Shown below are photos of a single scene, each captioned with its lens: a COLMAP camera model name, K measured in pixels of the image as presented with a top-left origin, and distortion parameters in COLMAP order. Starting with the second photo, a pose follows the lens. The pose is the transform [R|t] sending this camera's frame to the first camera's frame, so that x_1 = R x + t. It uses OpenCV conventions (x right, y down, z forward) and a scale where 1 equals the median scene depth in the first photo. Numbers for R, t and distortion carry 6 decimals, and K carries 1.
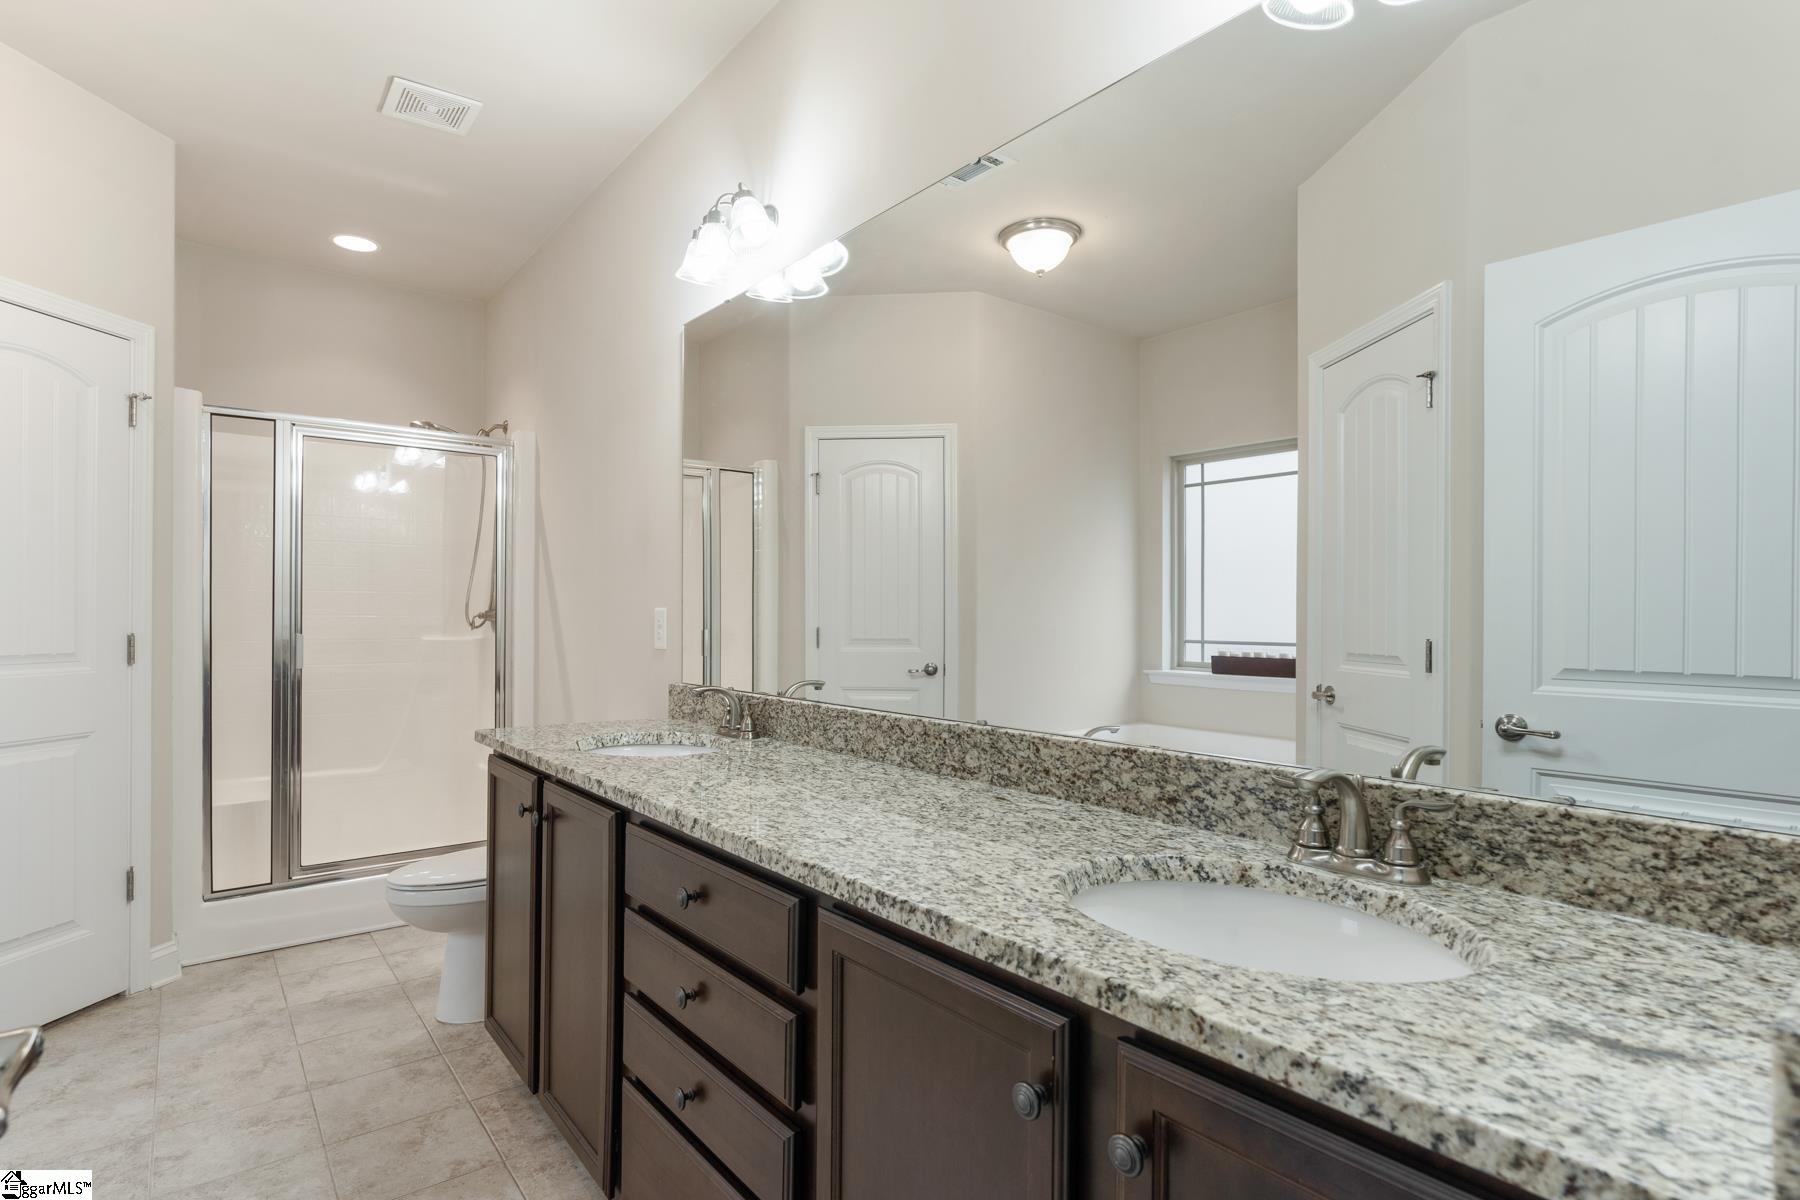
lens RADIAL K [[894.6, 0, 899.2], [0, 894.6, 605.7], [0, 0, 1]] dist [-0.004314, -0.000683]
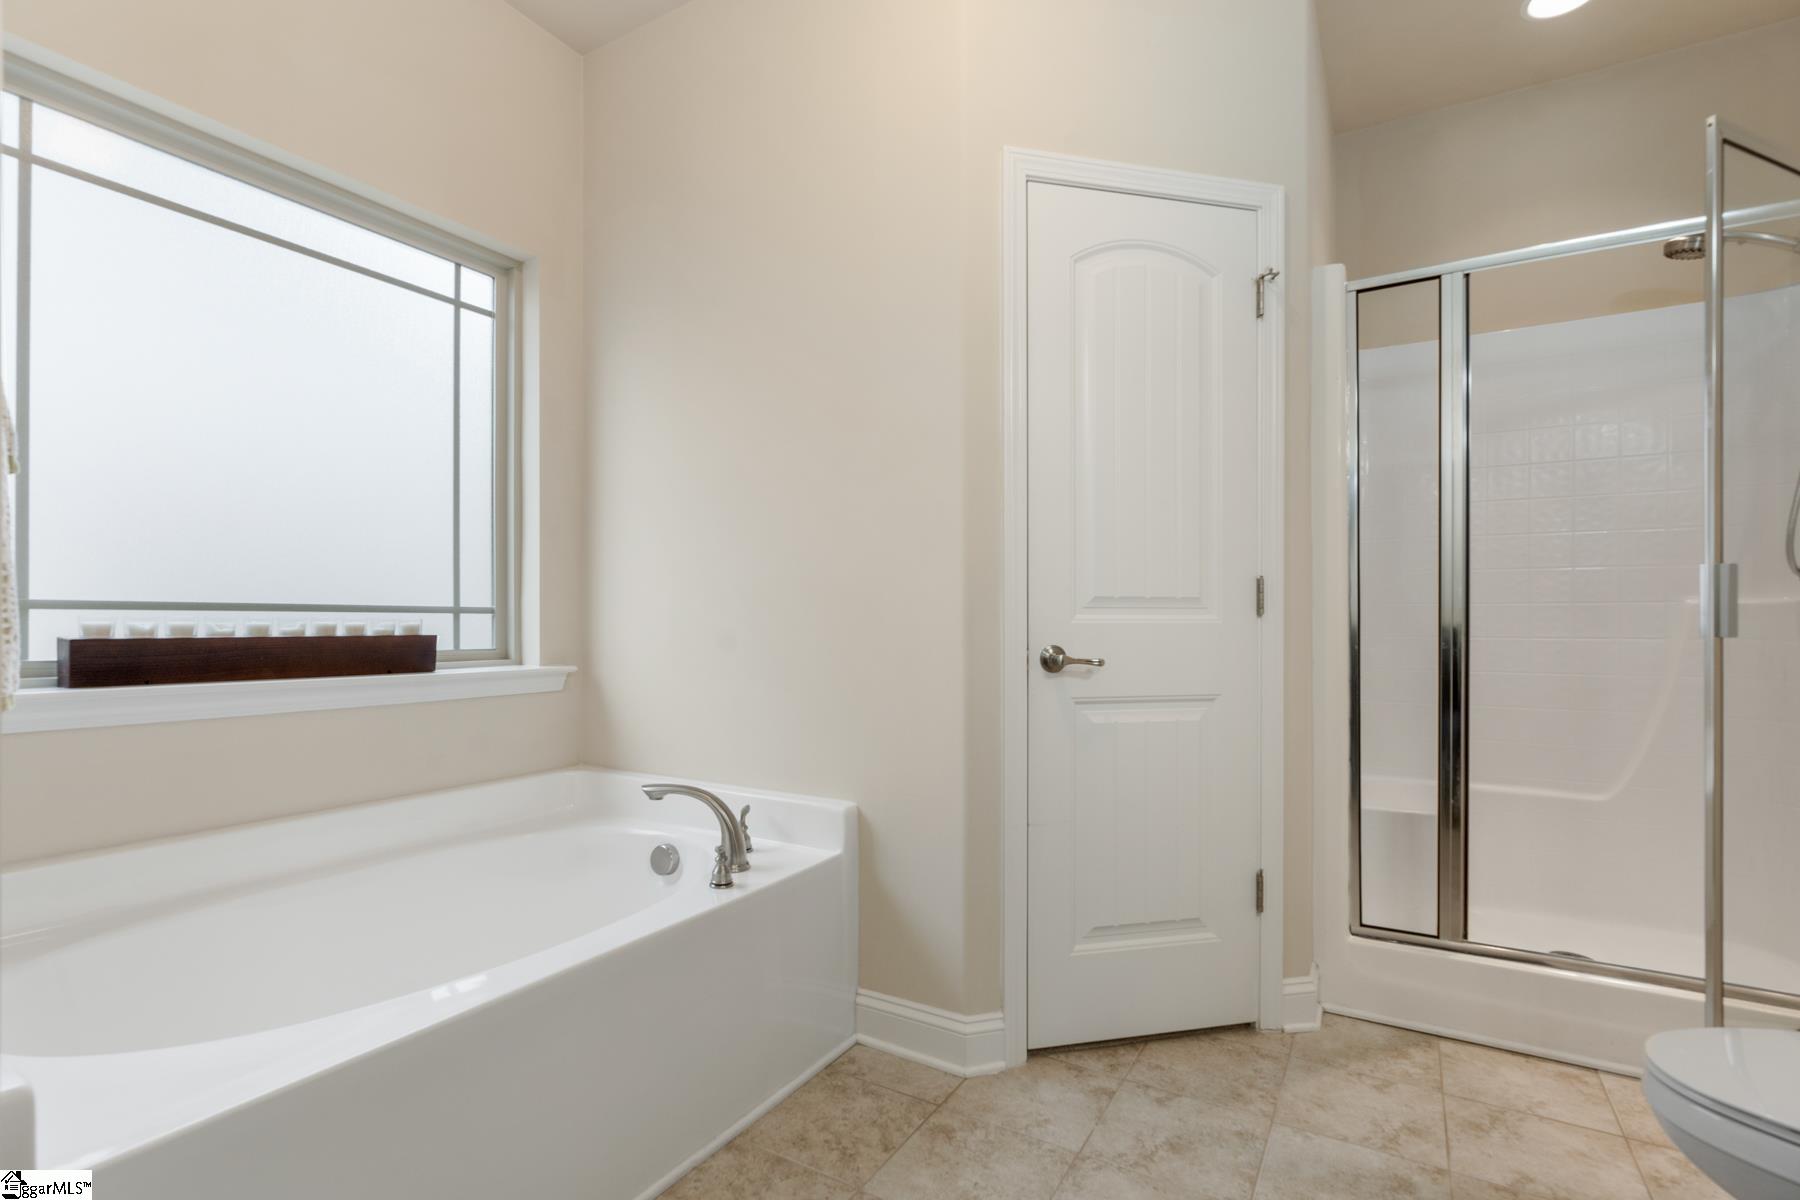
lens RADIAL K [[835.1, 0, 896.6], [0, 835.1, 601.3], [0, 0, 1]] dist [-0.009903, 0.001269]
pose [[0.334663, -0.002746, -0.942334, -0.262908], [0.005126, 0.999986, -0.001094, 0.051369], [0.942324, -0.004464, 0.334673, 0.434927]]
